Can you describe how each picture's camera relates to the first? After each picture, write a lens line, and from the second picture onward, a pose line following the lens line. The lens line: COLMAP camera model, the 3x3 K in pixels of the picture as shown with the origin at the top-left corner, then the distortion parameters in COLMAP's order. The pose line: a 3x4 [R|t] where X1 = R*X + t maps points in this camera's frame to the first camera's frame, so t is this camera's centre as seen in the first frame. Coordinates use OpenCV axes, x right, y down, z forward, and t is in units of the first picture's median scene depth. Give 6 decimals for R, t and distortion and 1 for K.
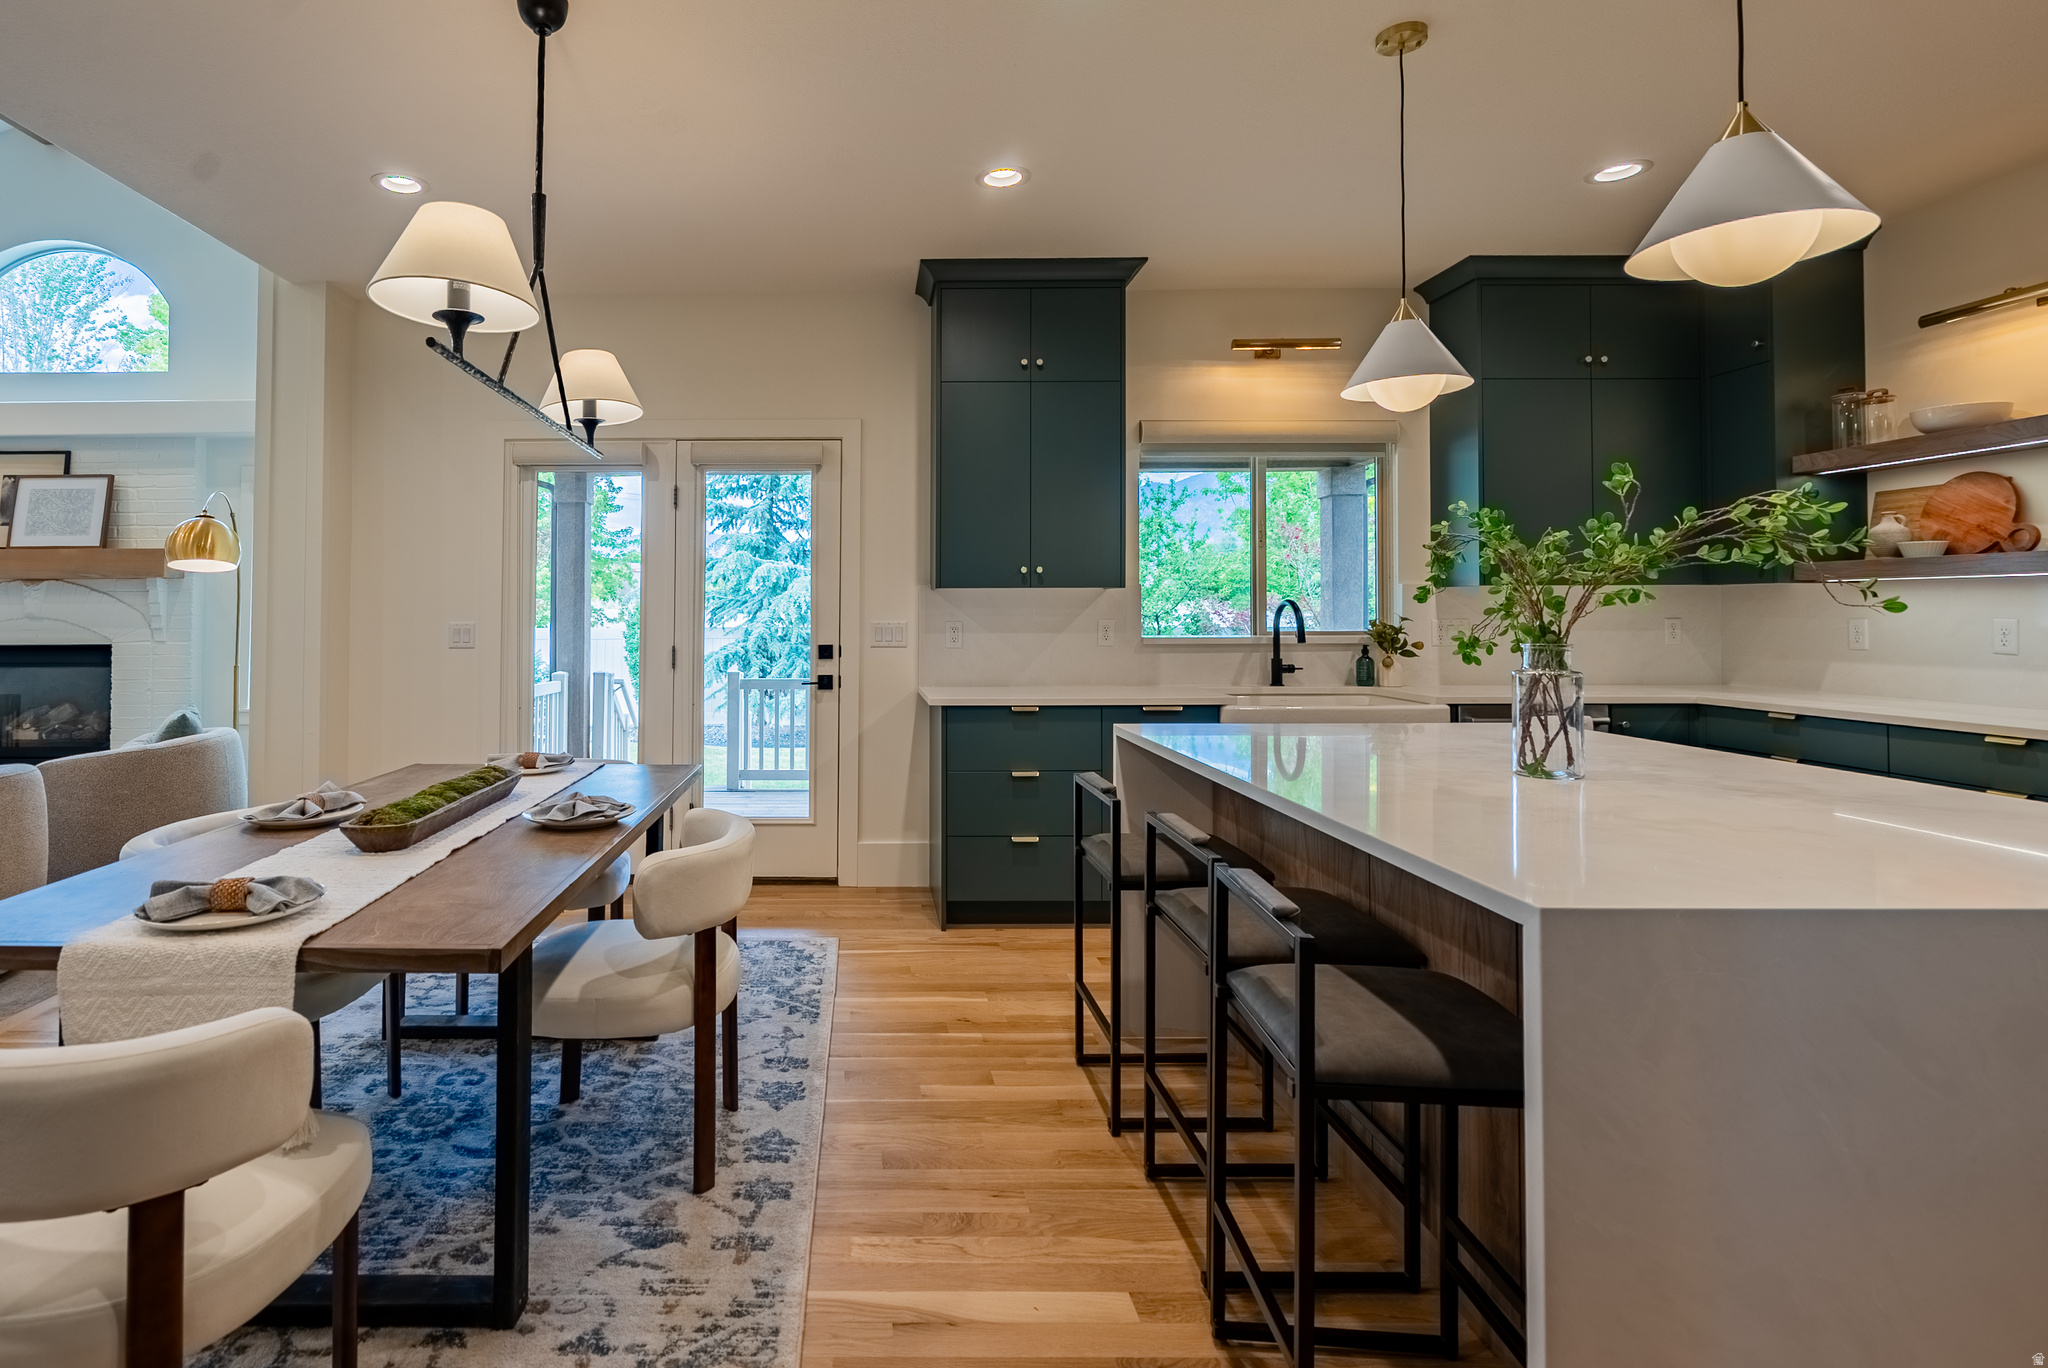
lens RADIAL K [[985.7, 0, 834.8], [0, 985.7, 586.7], [0, 0, 1]] dist [-0.000132, 0.000071]
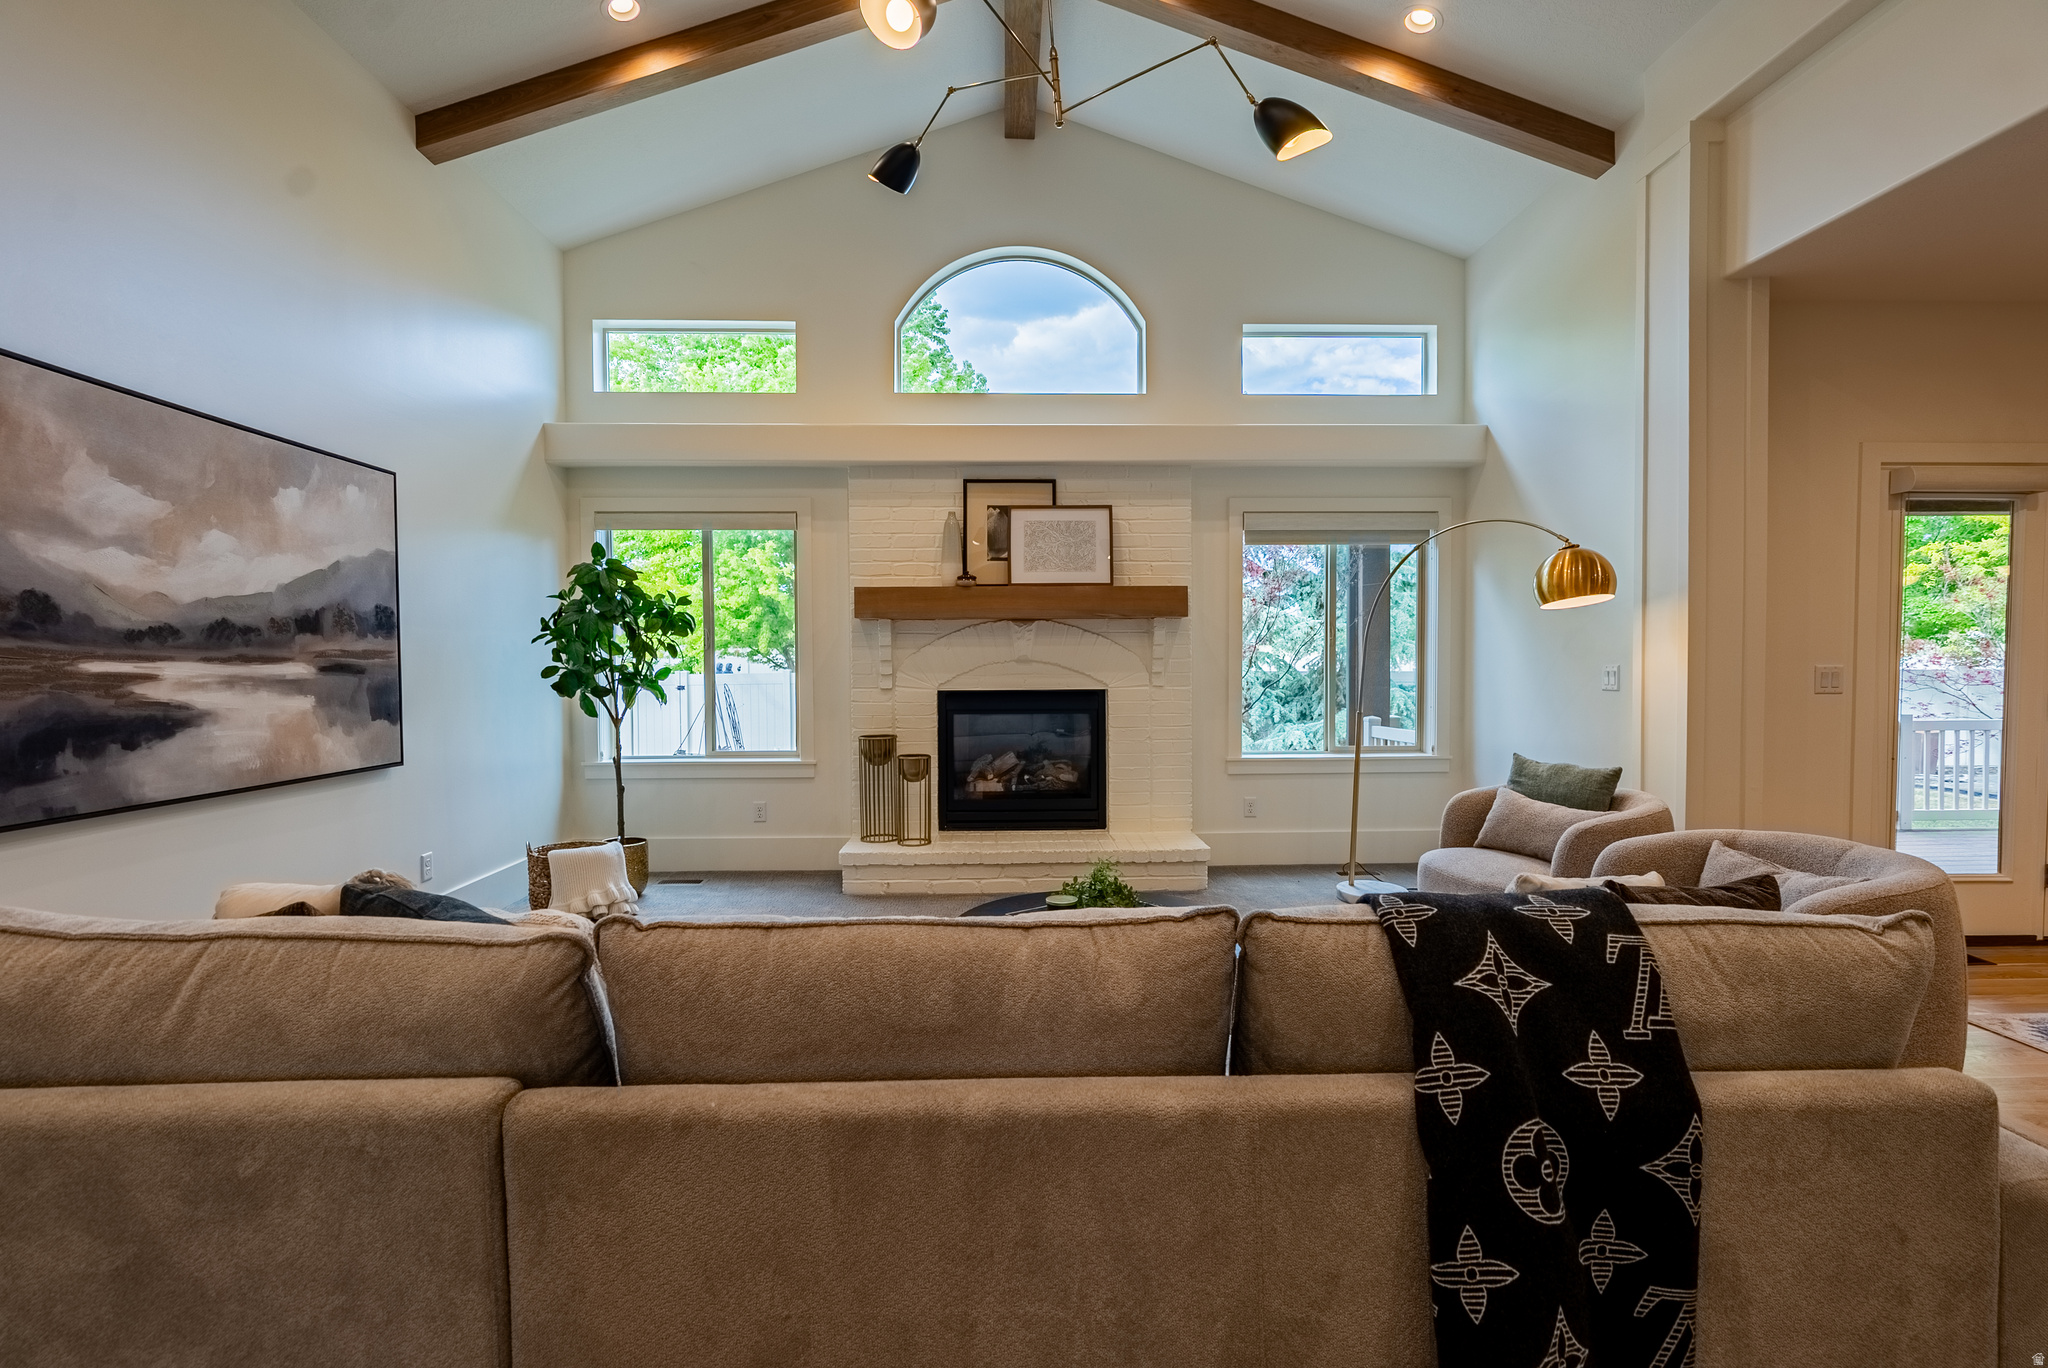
lens RADIAL K [[950.2, 0, 1024.0], [0, 950.2, 684.0], [0, 0, 1]] dist [-0.000576, 0.000378]
pose [[0.999527, -0.000506, 0.030737, -1.162280], [-0.001037, 0.998740, 0.050182, 0.011614], [-0.030723, -0.050191, 0.998267, 0.147895]]
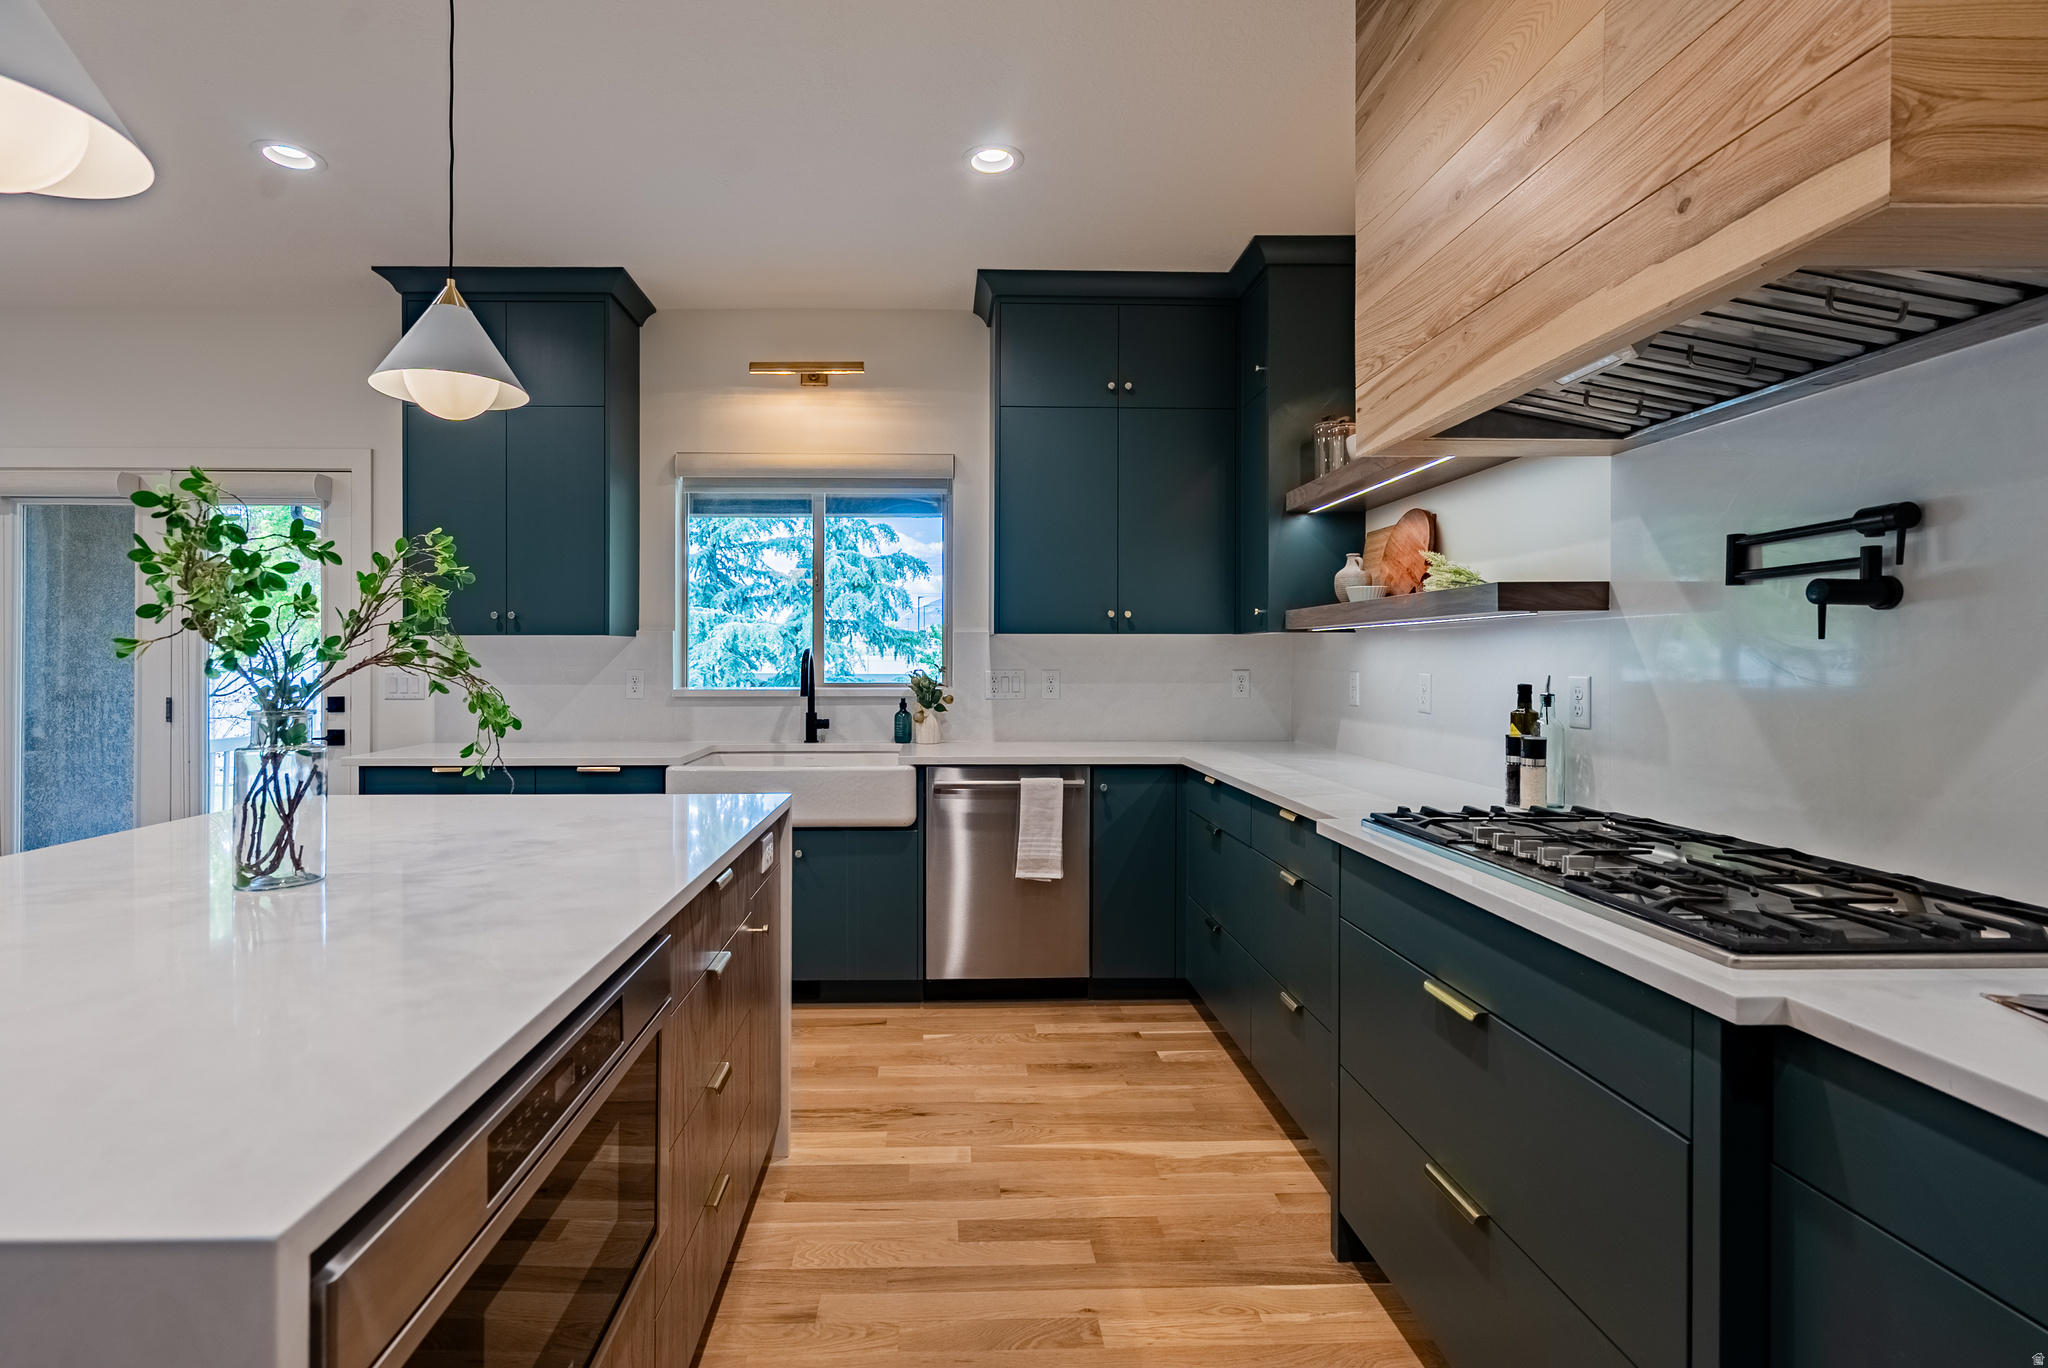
lens RADIAL K [[982.8, 0, 946.0], [0, 982.8, 662.2], [0, 0, 1]] dist [-0.001228, -0.000164]
pose [[0.999996, 0.002821, -0.000766, 0.565112], [-0.002800, 0.999653, 0.026203, 0.001375], [0.000840, -0.026200, 0.999656, 0.085091]]
